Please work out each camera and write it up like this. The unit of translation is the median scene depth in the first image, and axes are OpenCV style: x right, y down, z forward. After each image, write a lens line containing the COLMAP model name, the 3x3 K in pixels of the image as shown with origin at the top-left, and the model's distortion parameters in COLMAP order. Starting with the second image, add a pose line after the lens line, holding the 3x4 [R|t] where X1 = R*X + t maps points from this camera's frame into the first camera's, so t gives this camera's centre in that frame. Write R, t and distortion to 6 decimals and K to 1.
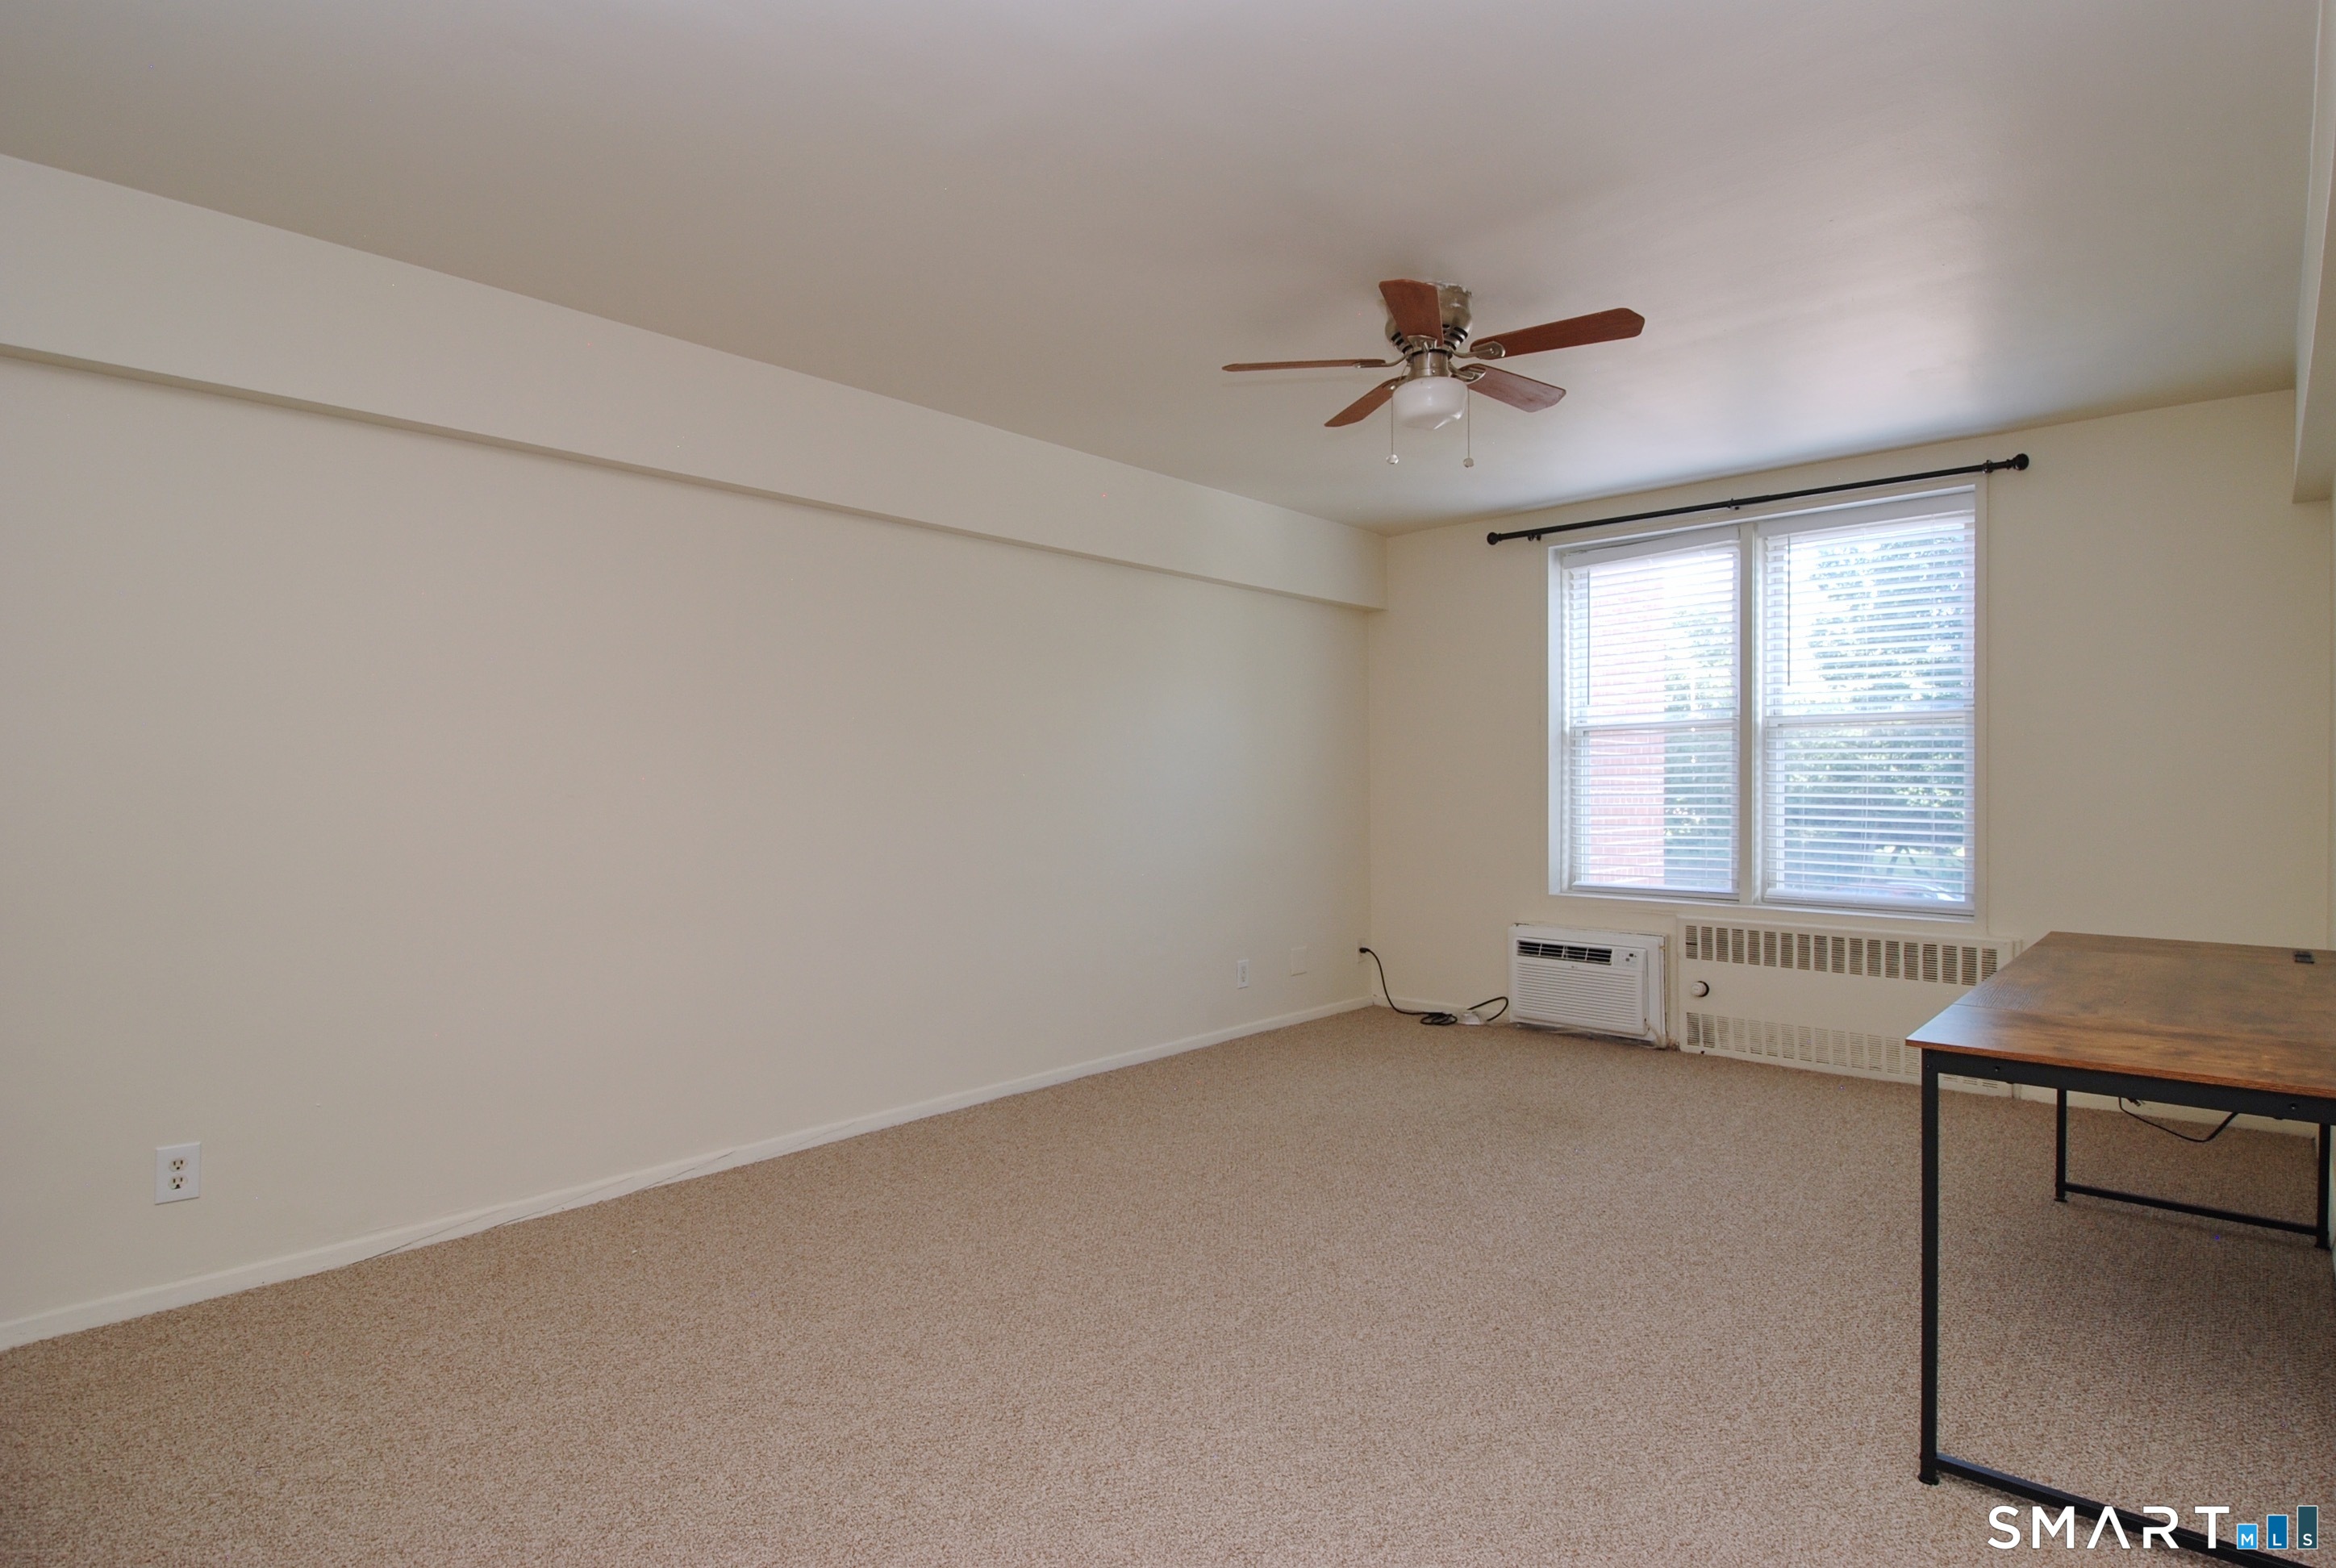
lens RADIAL K [[1046.6, 0, 1168.0], [0, 1046.6, 784.0], [0, 0, 1]] dist [0.027992, 0.000177]
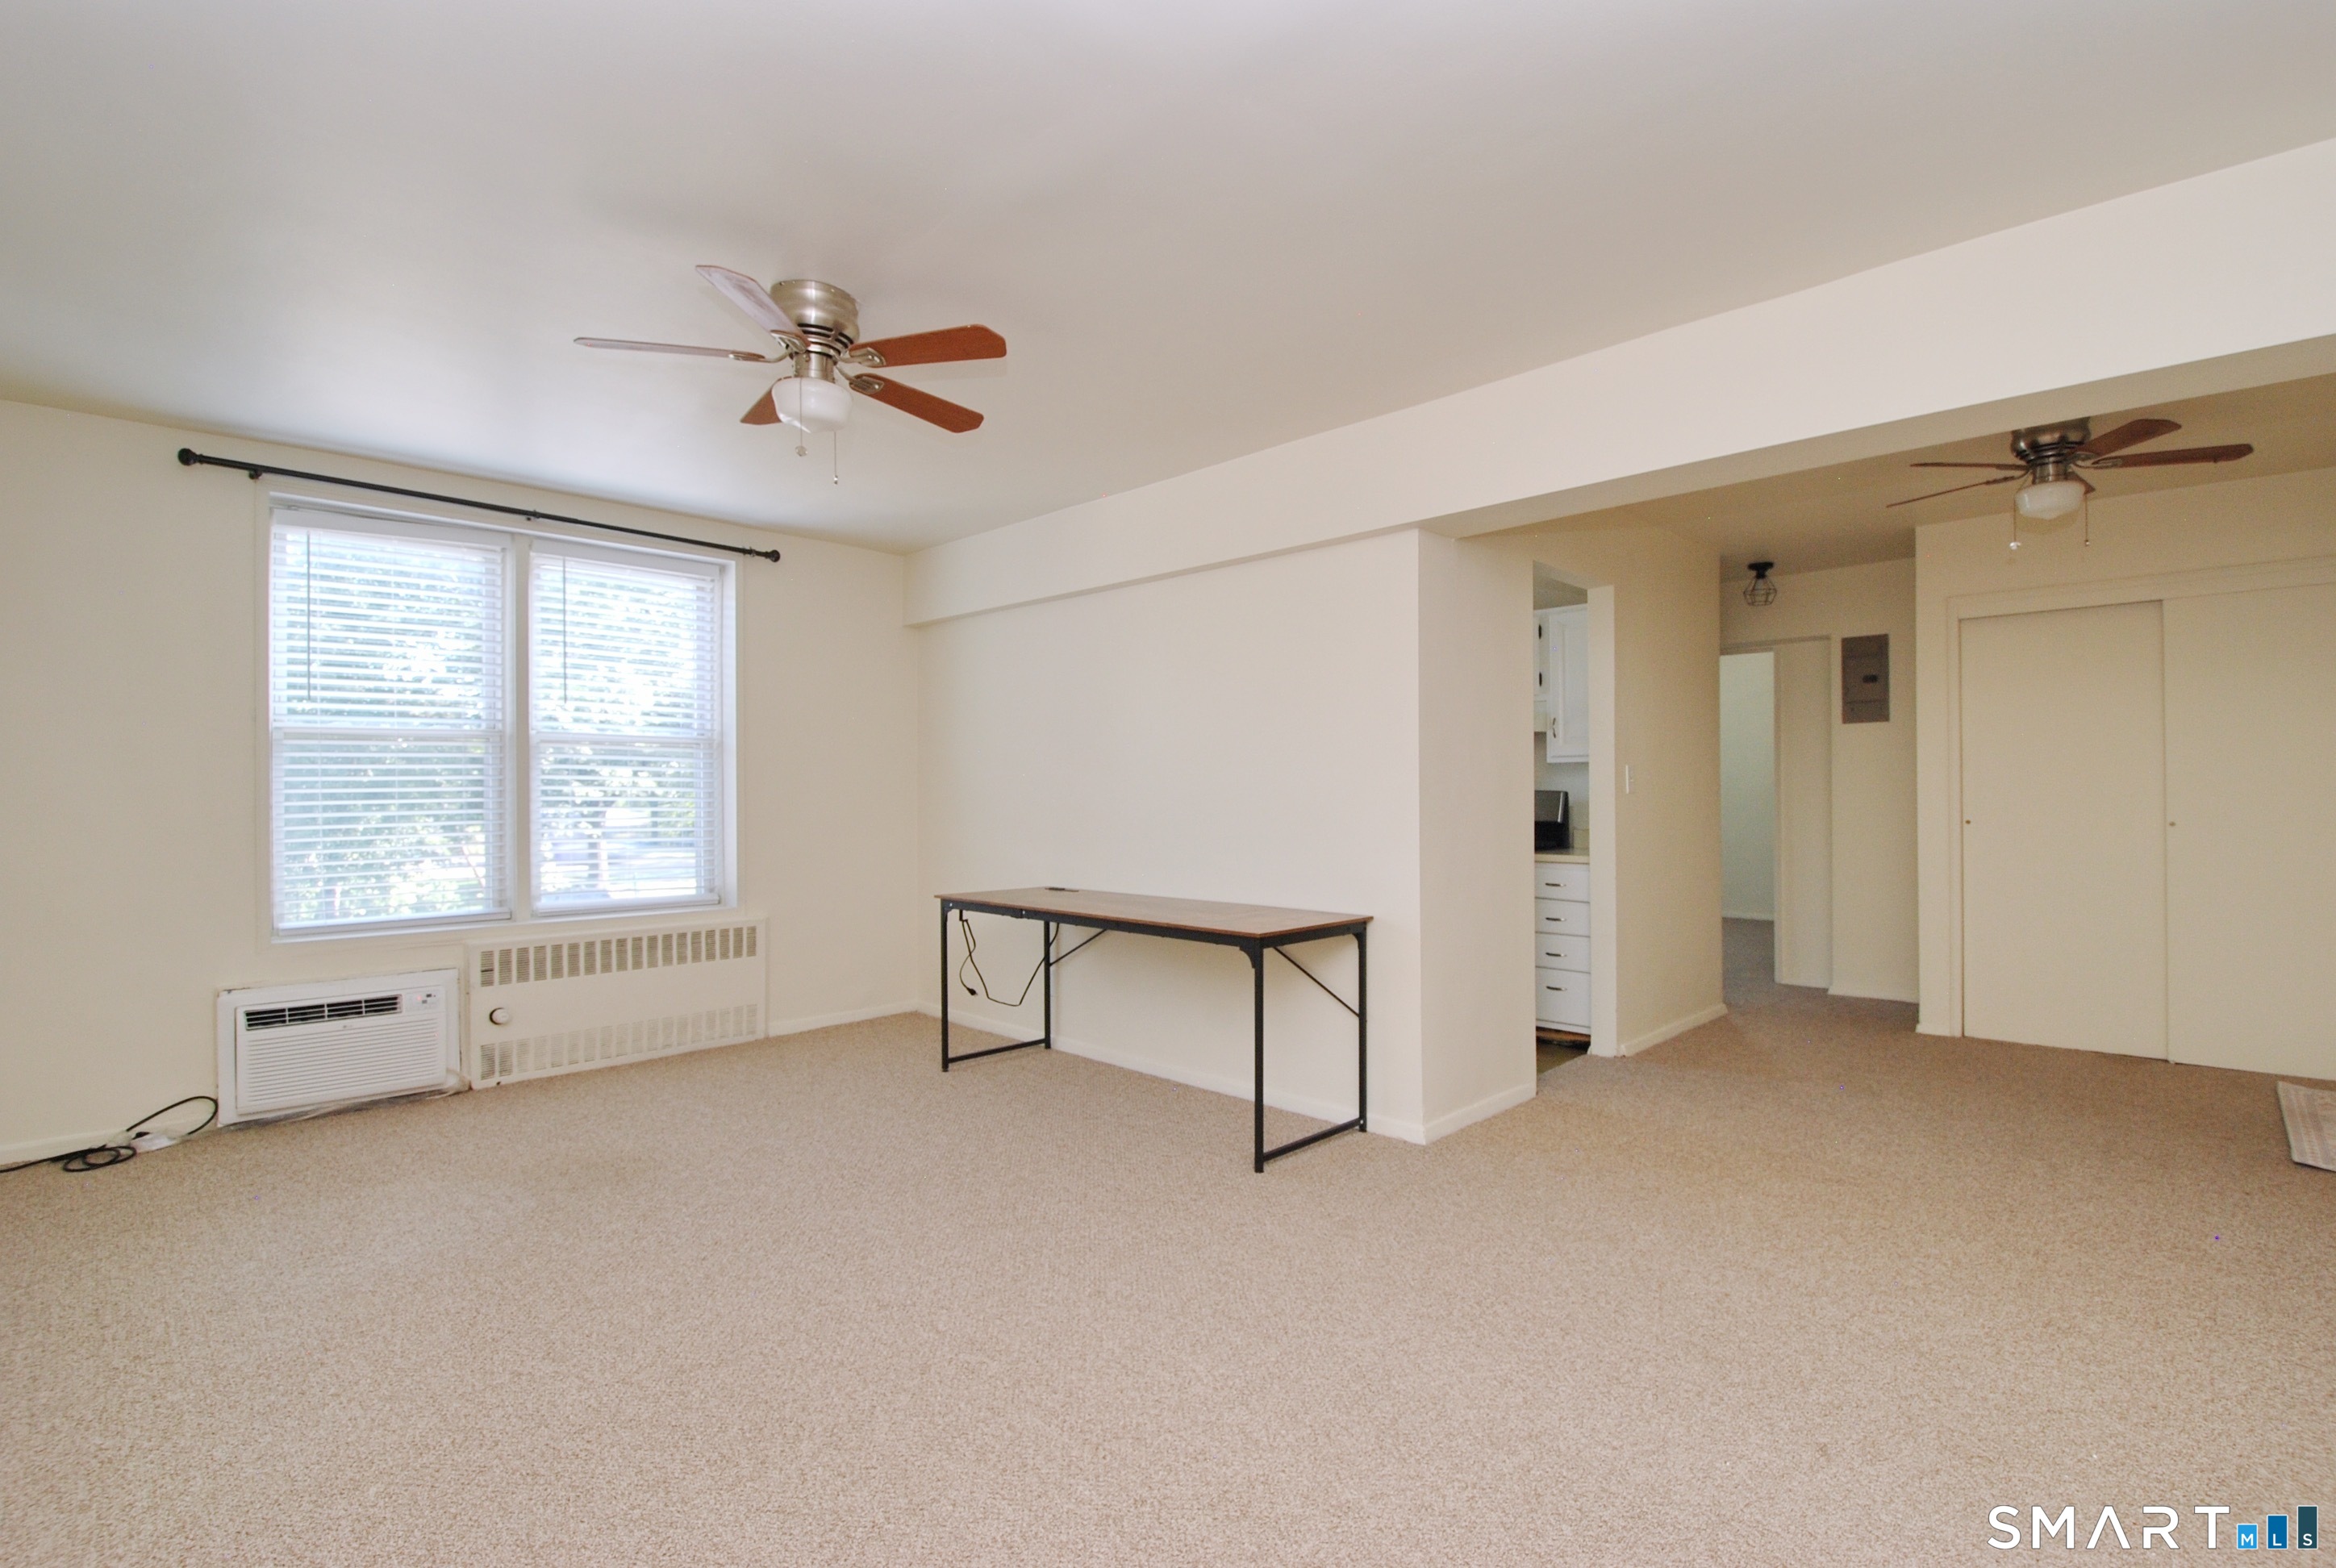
lens RADIAL K [[1058.8, 0, 1168.0], [0, 1058.8, 784.0], [0, 0, 1]] dist [-0.040179, -0.000372]
pose [[0.084292, 0.010009, 0.996391, -0.369020], [0.005306, 0.999931, -0.010494, -0.000483], [-0.996427, 0.006172, 0.084233, 0.321629]]
